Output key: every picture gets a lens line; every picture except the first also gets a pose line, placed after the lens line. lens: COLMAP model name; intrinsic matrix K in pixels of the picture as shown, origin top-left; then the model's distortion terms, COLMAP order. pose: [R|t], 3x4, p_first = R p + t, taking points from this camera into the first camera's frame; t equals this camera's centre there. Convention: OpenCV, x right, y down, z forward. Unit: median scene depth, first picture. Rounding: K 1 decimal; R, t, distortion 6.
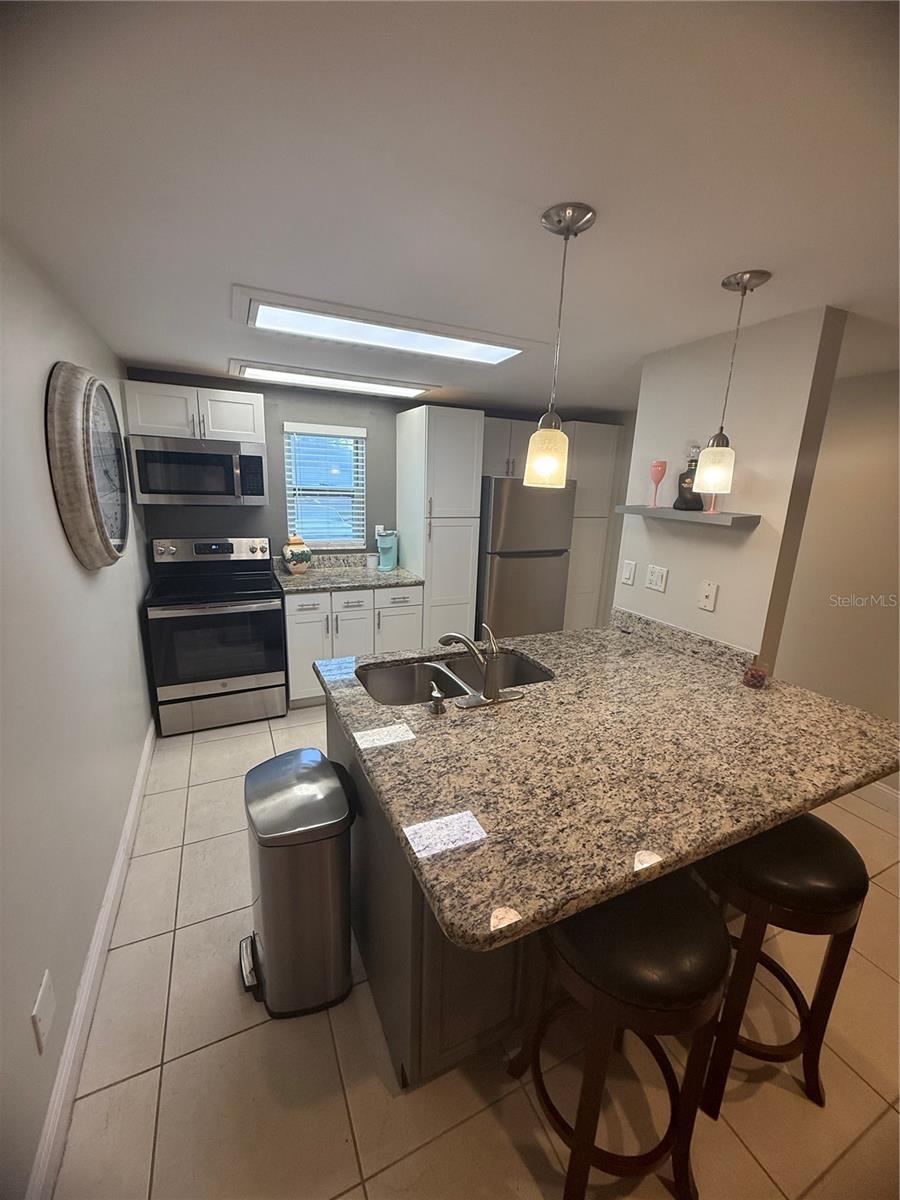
lens RADIAL K [[474.2, 0, 447.2], [0, 474.2, 599.7], [0, 0, 1]] dist [-0.001303, -0.000266]
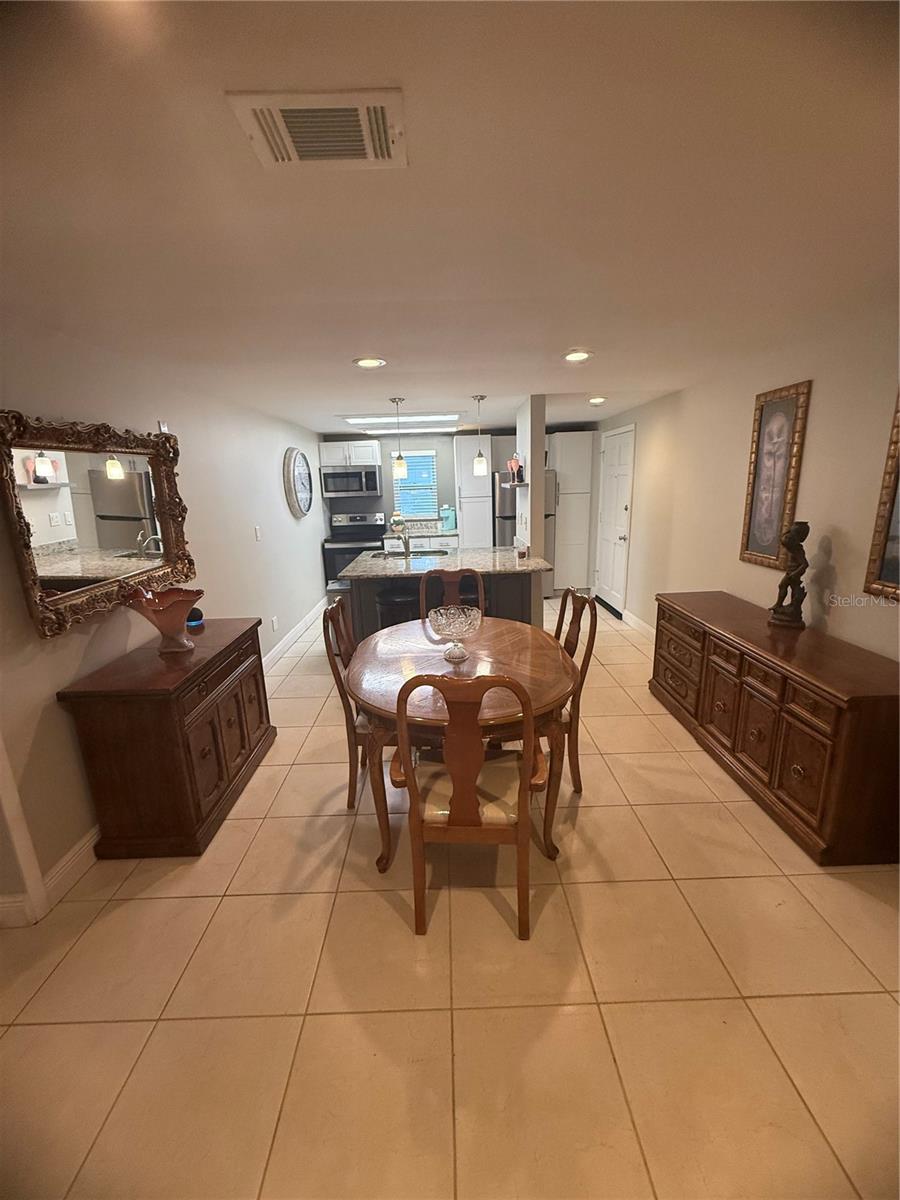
lens RADIAL K [[474.2, 0, 447.2], [0, 474.2, 599.7], [0, 0, 1]] dist [-0.001303, -0.000266]
pose [[0.910042, 0.035153, -0.413022, 0.673514], [-0.035067, 0.999355, 0.007791, 0.199804], [0.413030, 0.007394, 0.910688, -0.648117]]
